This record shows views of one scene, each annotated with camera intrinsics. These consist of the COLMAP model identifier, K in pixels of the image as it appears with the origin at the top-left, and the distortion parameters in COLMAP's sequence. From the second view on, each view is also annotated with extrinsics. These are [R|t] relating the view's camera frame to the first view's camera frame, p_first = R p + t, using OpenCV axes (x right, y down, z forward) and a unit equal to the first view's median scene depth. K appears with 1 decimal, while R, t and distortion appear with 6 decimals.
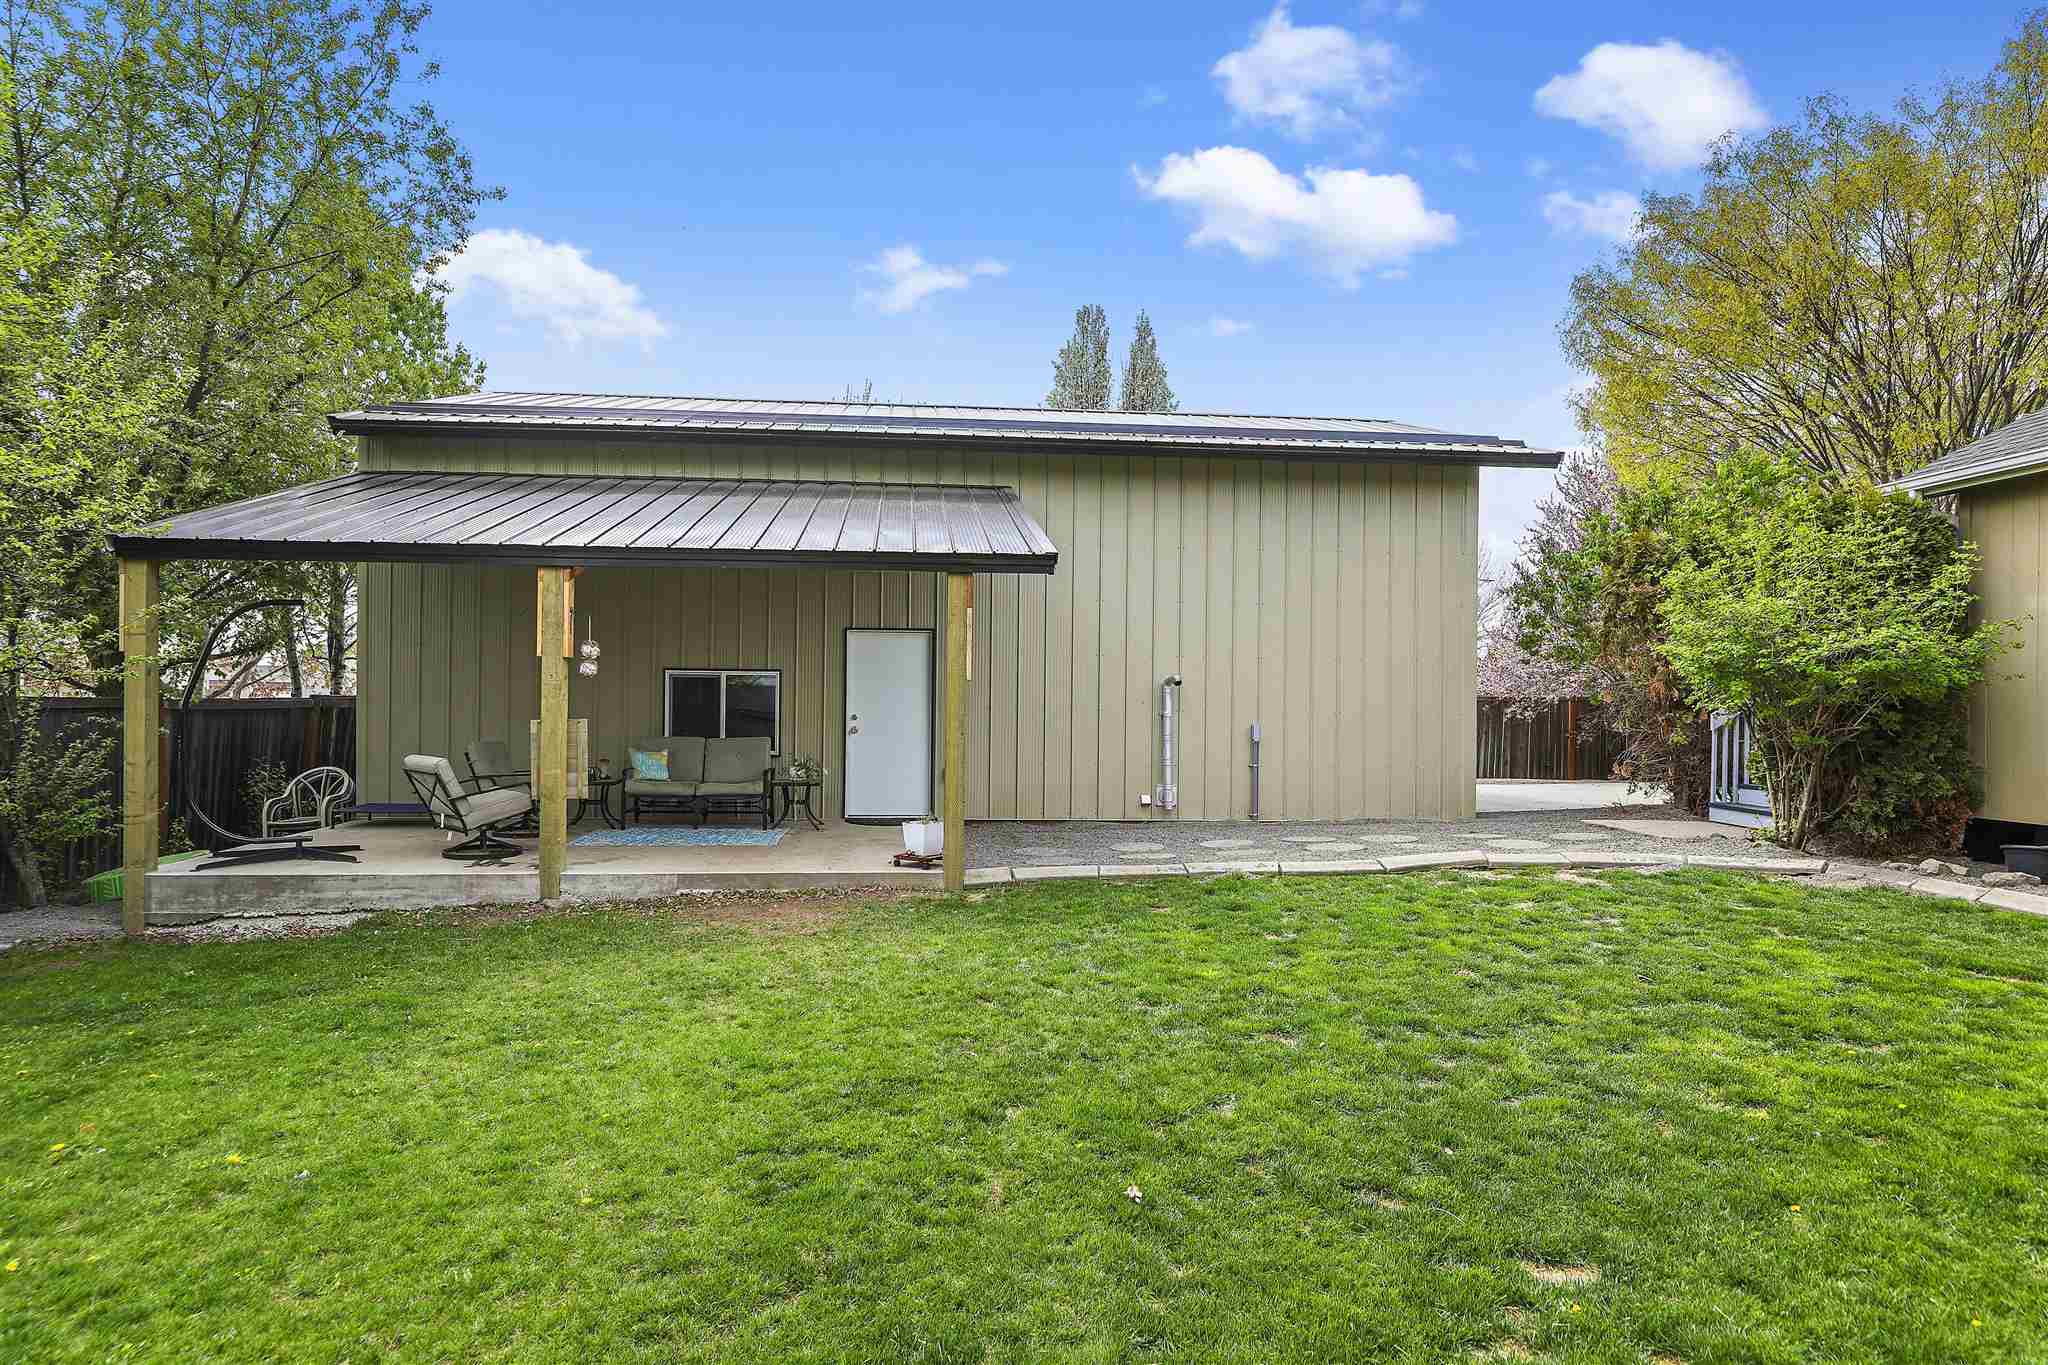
lens RADIAL K [[1097.9, 0, 1015.6], [0, 1097.9, 692.7], [0, 0, 1]] dist [-0.004494, -0.000898]
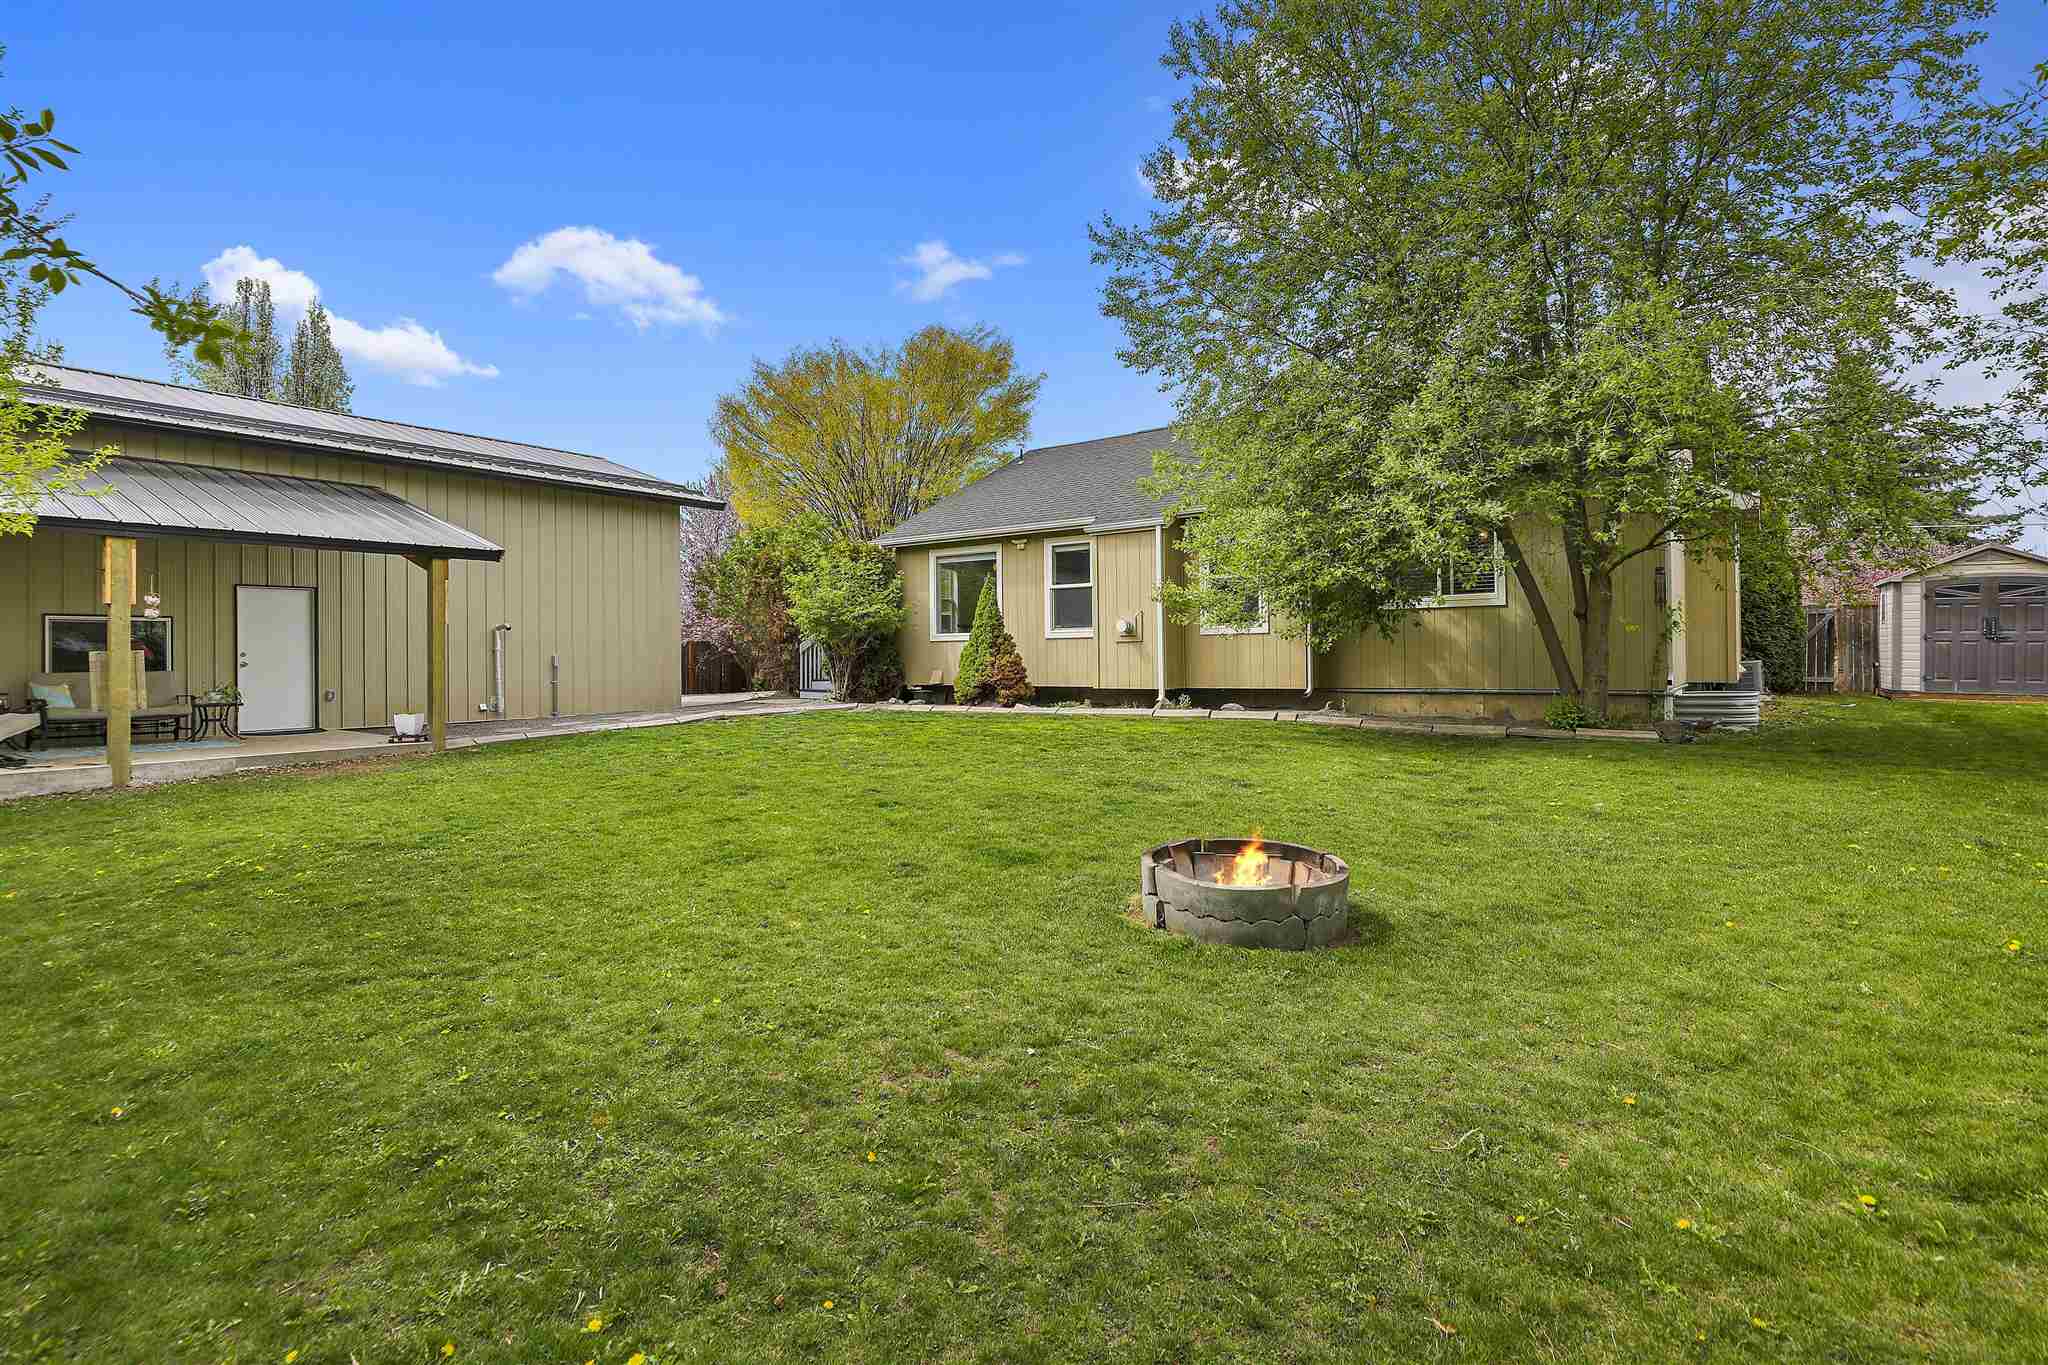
lens RADIAL K [[960.7, 0, 1024.9], [0, 960.7, 671.4], [0, 0, 1]] dist [0.000794, 0.000840]
pose [[0.642058, -0.030541, 0.766048, -0.565377], [0.010840, 0.999468, 0.030761, 0.023534], [-0.766579, -0.011446, 0.642047, -0.558818]]
